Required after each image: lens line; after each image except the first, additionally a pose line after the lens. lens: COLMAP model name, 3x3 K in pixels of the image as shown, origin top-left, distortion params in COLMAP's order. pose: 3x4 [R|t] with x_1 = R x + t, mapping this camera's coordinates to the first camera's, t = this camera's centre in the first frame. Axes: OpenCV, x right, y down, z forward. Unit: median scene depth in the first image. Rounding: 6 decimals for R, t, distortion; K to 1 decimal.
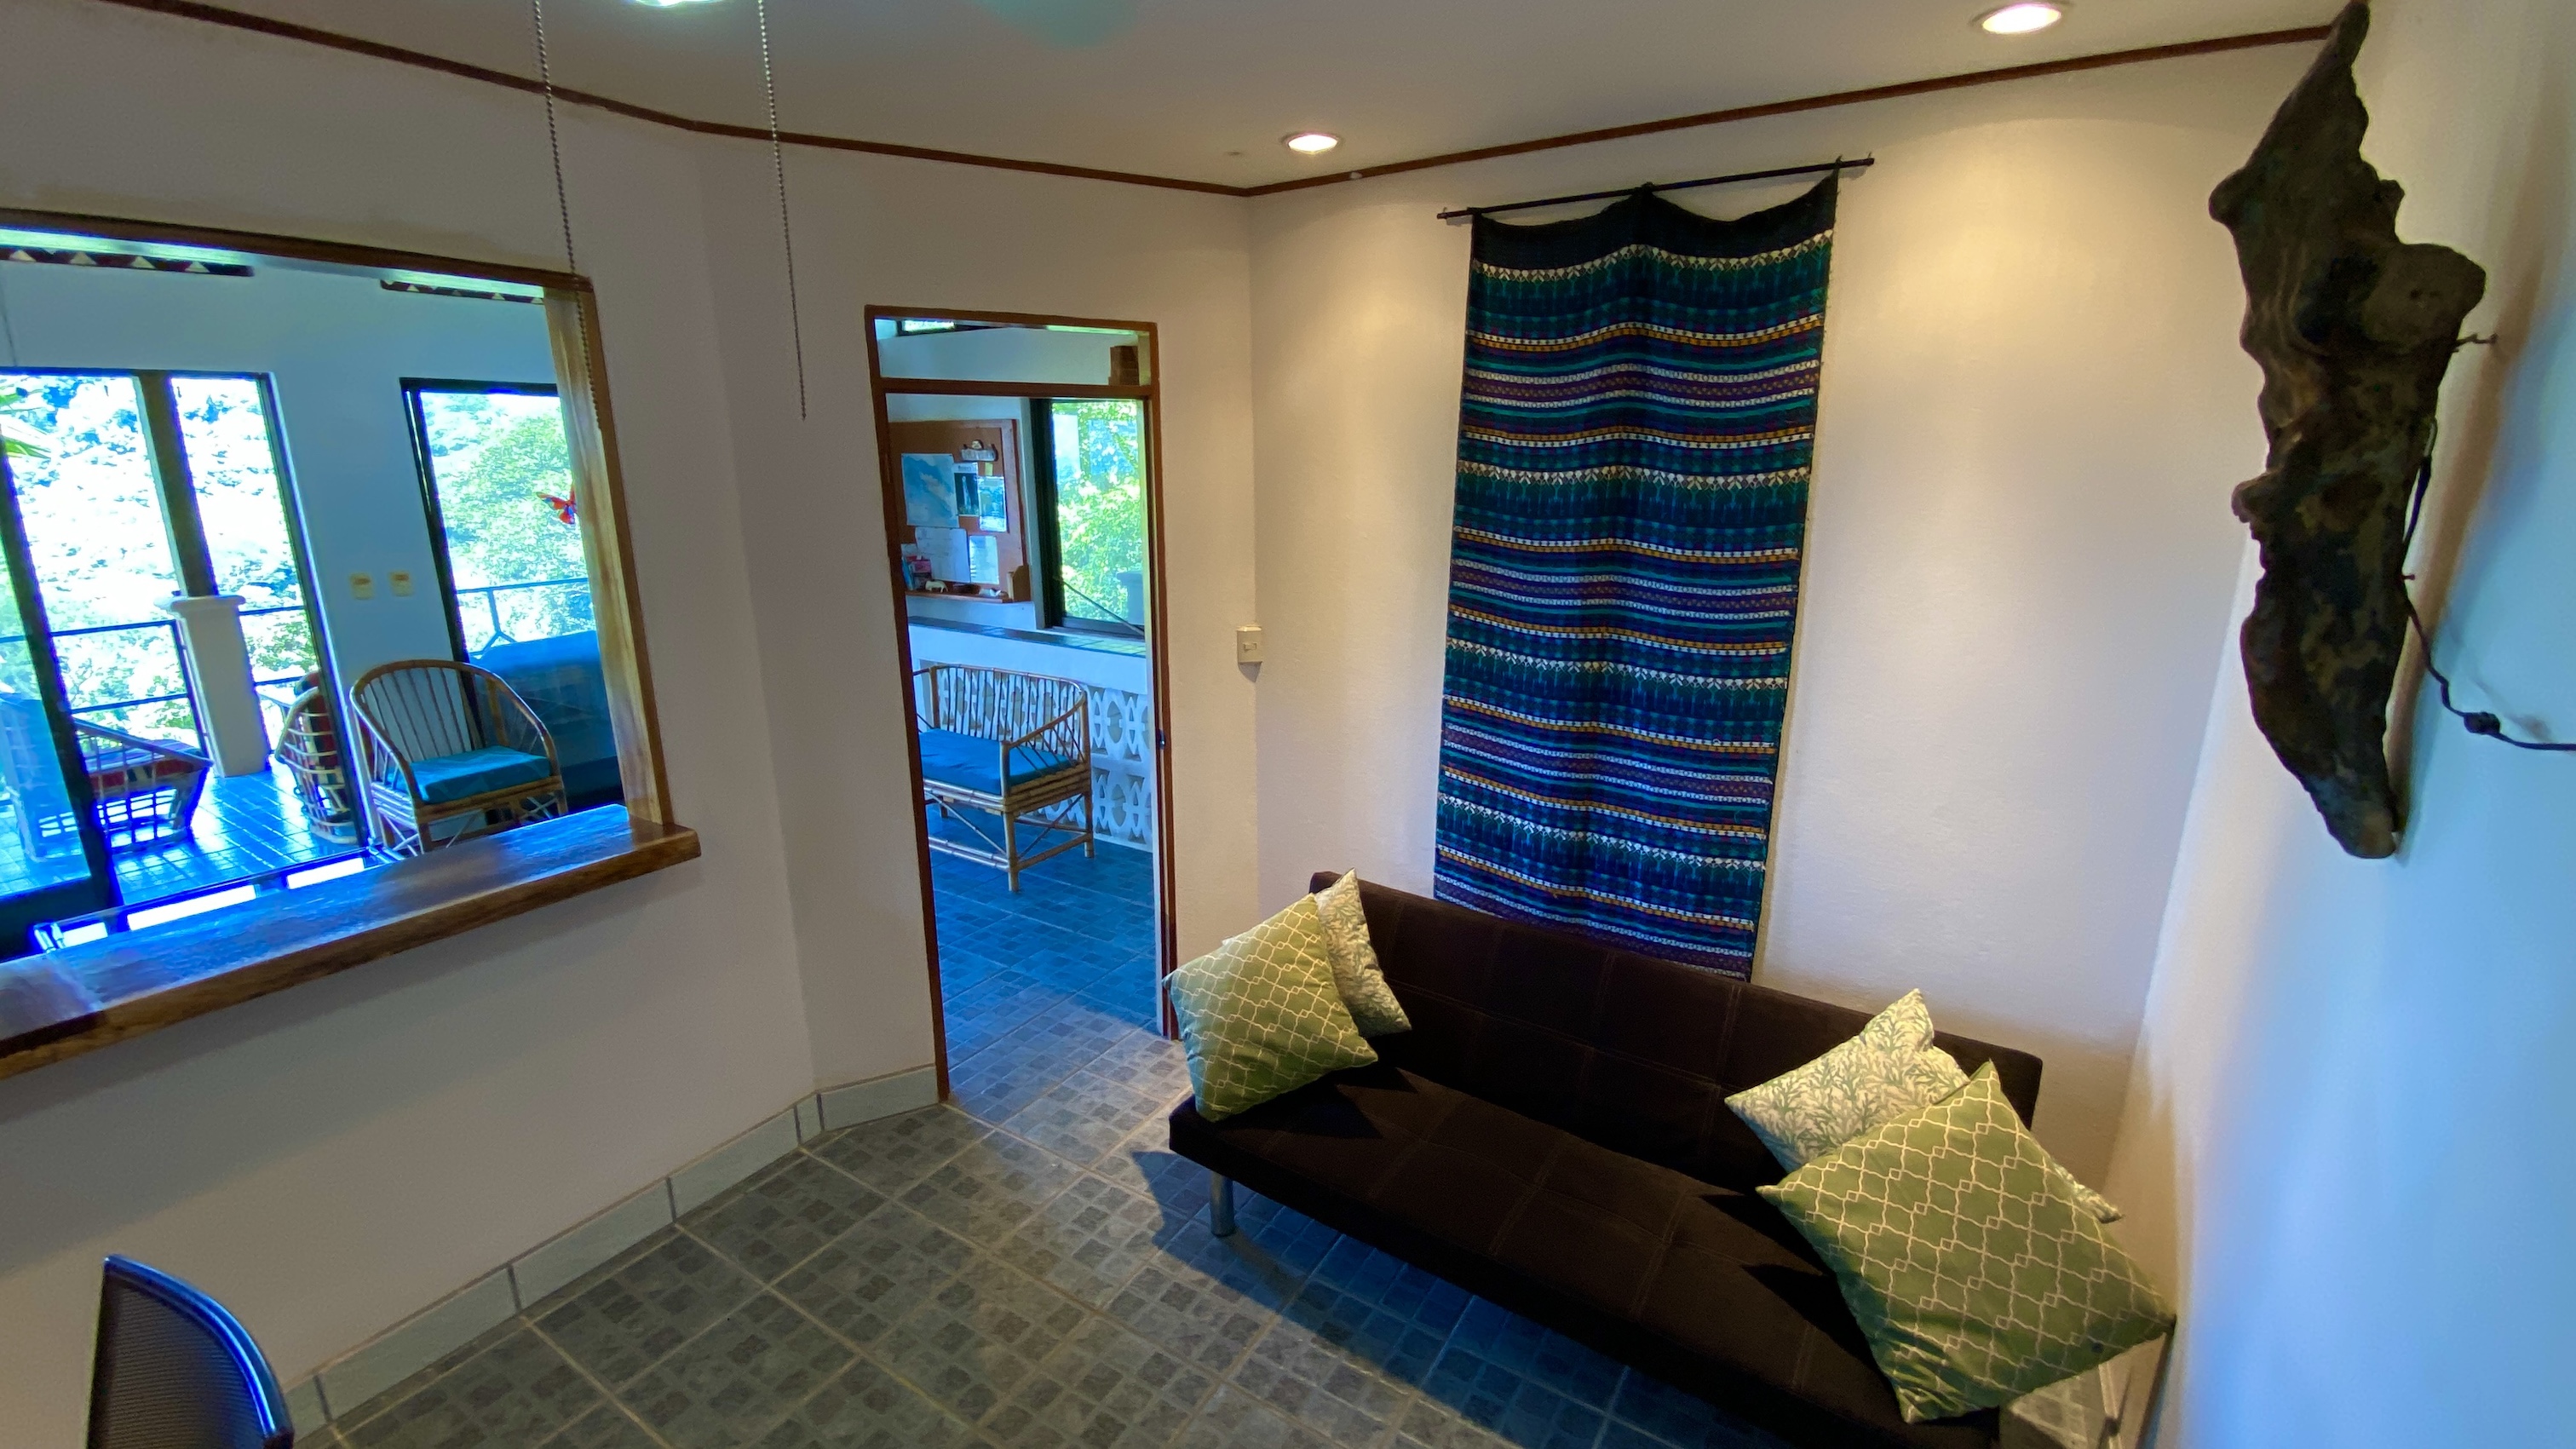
lens RADIAL K [[1051.7, 0, 1288.0], [0, 1051.7, 724.5], [0, 0, 1]] dist [0.021884, -0.020083]
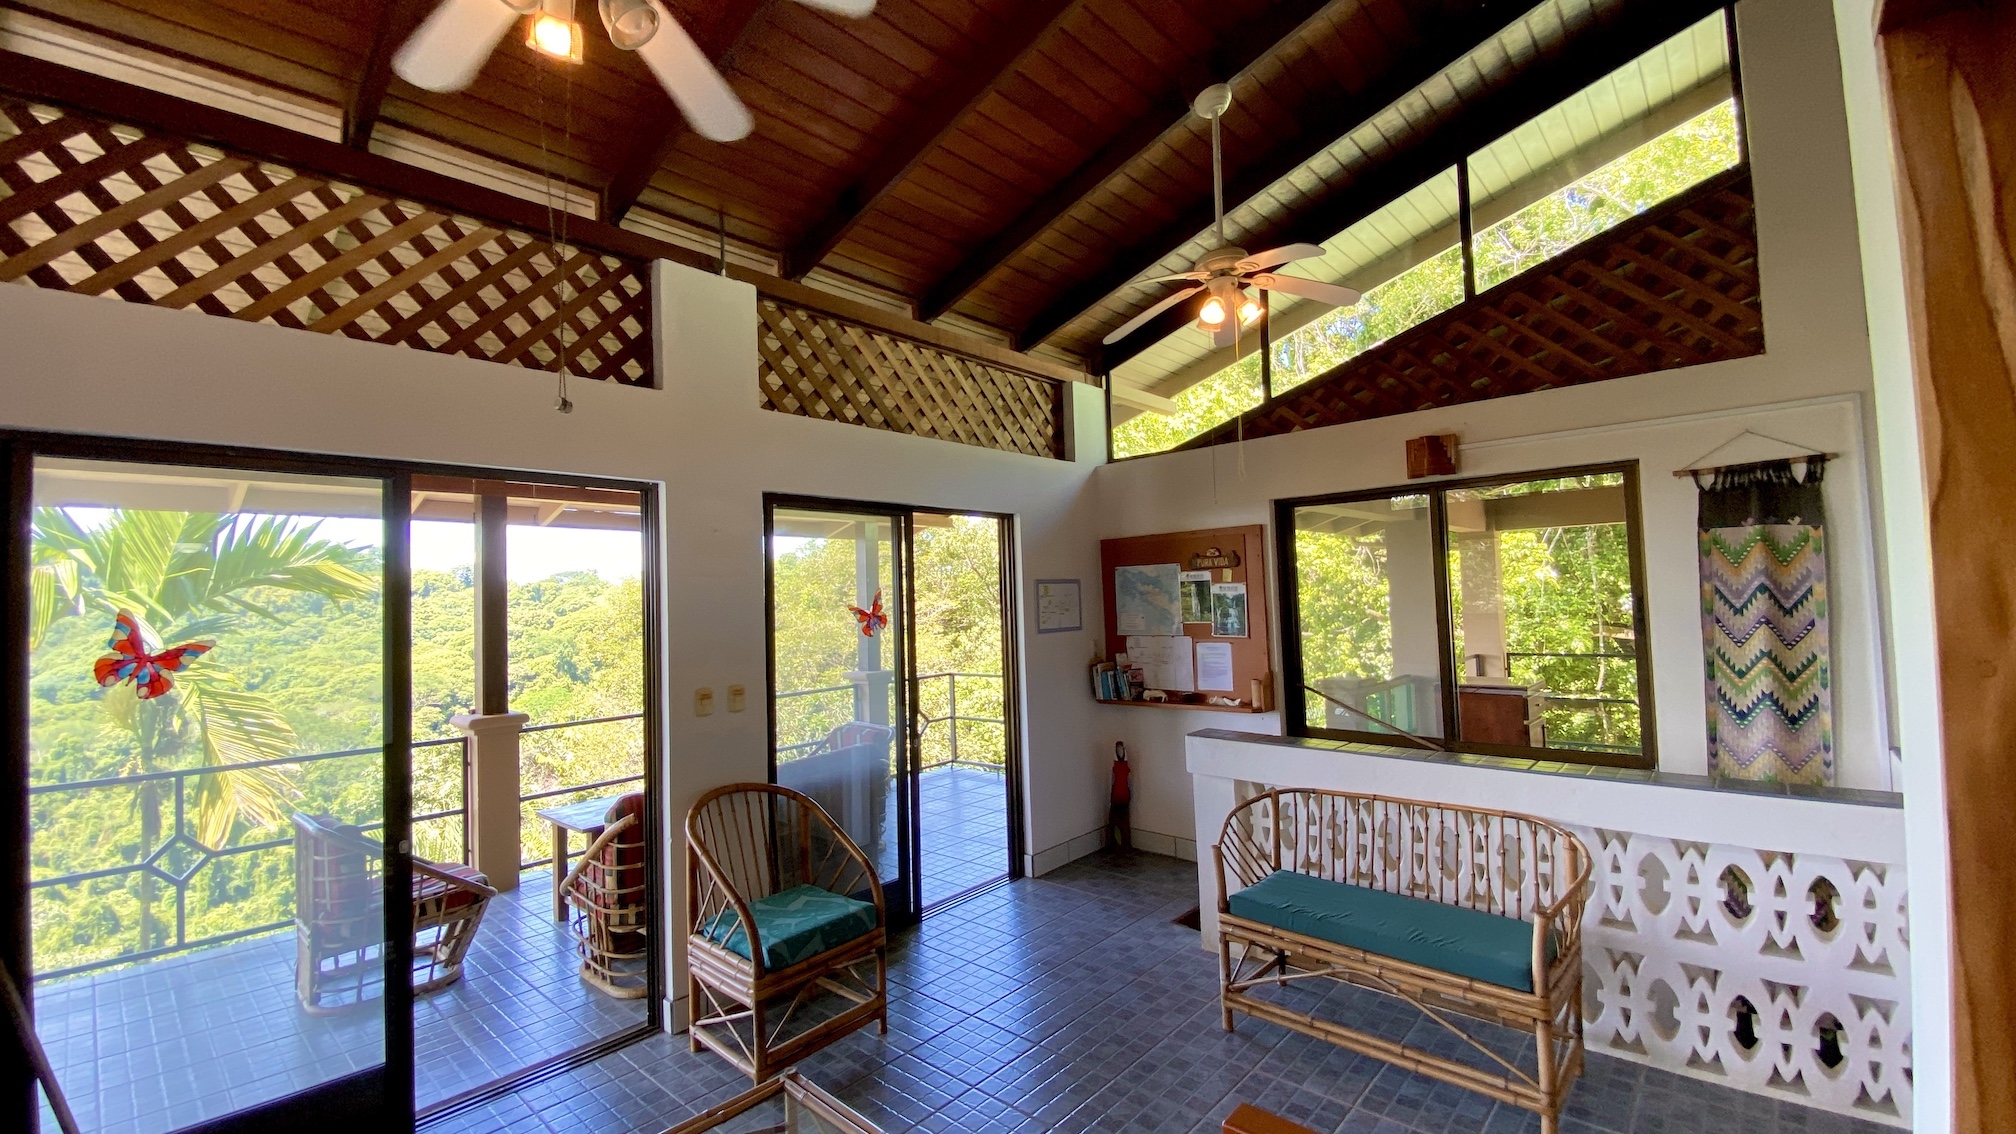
lens RADIAL K [[820.5, 0, 1000.6], [0, 820.5, 562.9], [0, 0, 1]] dist [0.035993, -0.027469]
pose [[0.984969, -0.040312, -0.167962, -0.445529], [-0.009685, 0.957967, -0.286715, -0.039061], [0.172460, 0.284032, 0.943177, 0.294578]]
